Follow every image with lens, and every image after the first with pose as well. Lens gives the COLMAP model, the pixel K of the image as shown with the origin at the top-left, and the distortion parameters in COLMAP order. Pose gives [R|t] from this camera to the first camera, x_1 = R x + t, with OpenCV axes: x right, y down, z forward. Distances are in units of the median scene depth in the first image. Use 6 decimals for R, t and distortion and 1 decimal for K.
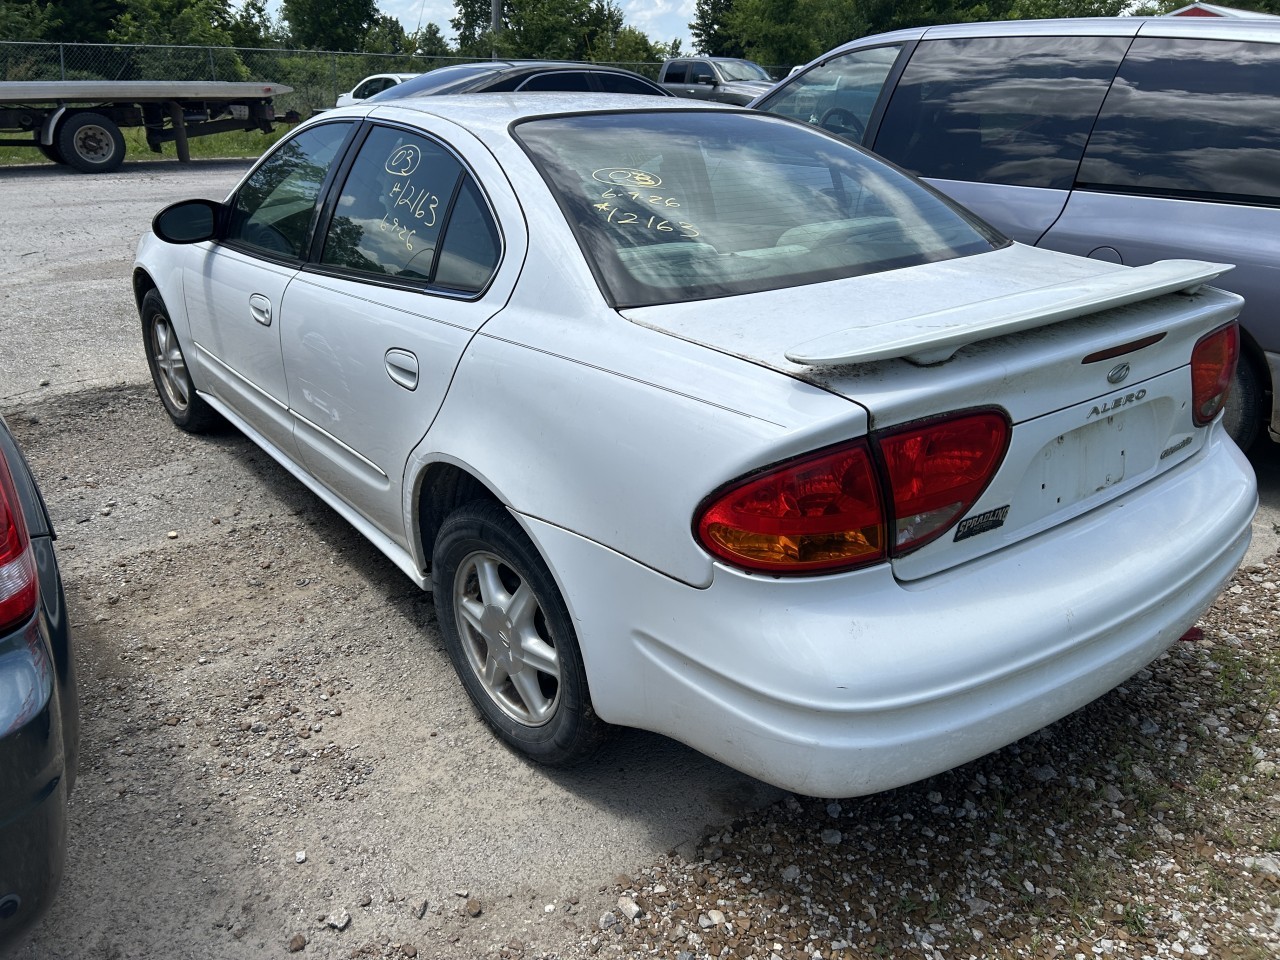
lens RADIAL K [[969.6, 0, 647.9], [0, 969.6, 477.9], [0, 0, 1]] dist [0.053836, -0.068633]
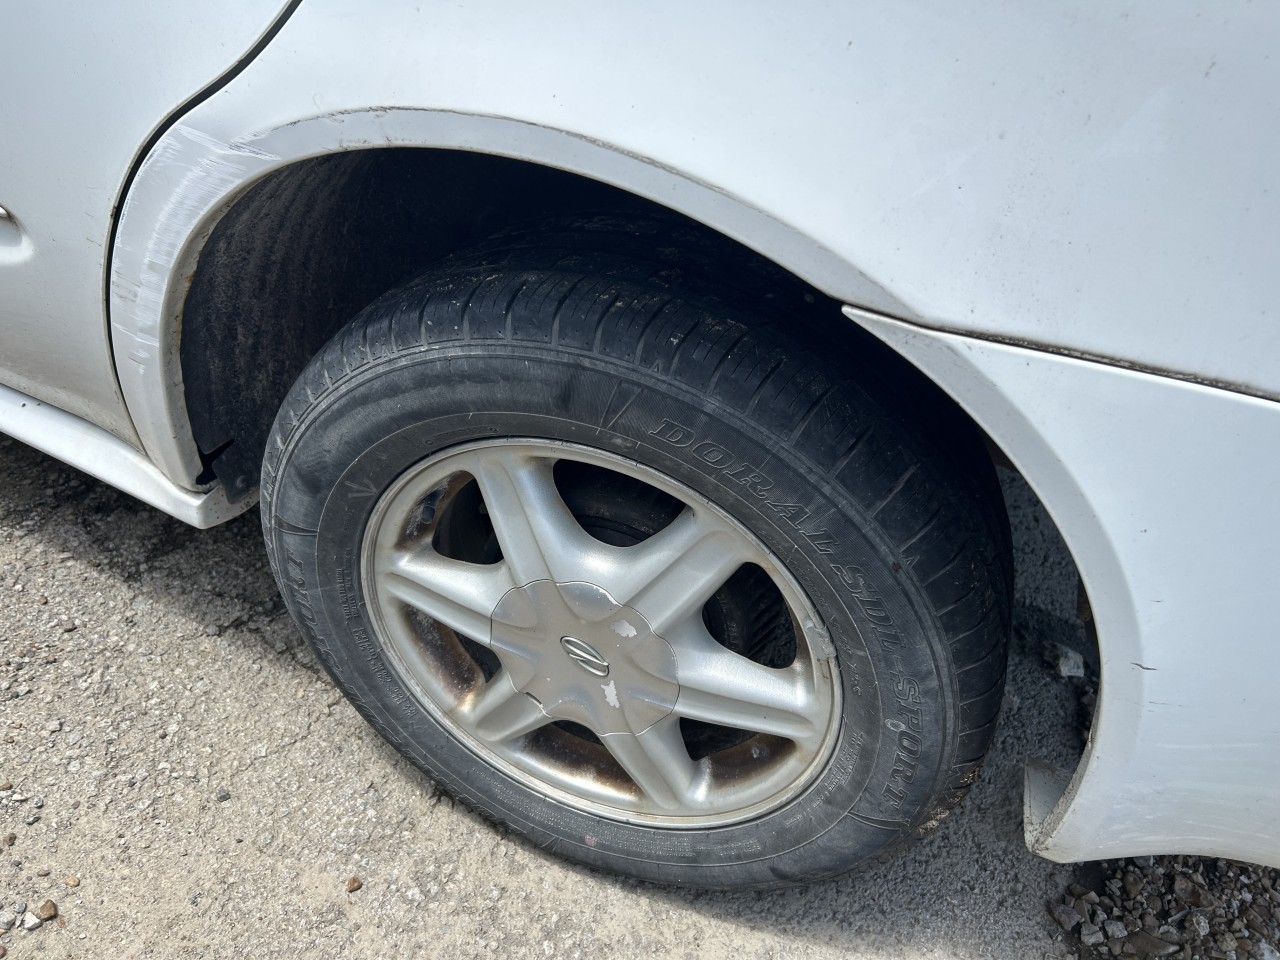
lens RADIAL K [[969.6, 0, 647.9], [0, 969.6, 477.9], [0, 0, 1]] dist [0.053836, -0.068633]
pose [[0.879882, -0.198160, 0.431903, -0.255675], [0.062009, 0.949010, 0.309086, -0.007961], [-0.471129, -0.245177, 0.847305, 0.654987]]
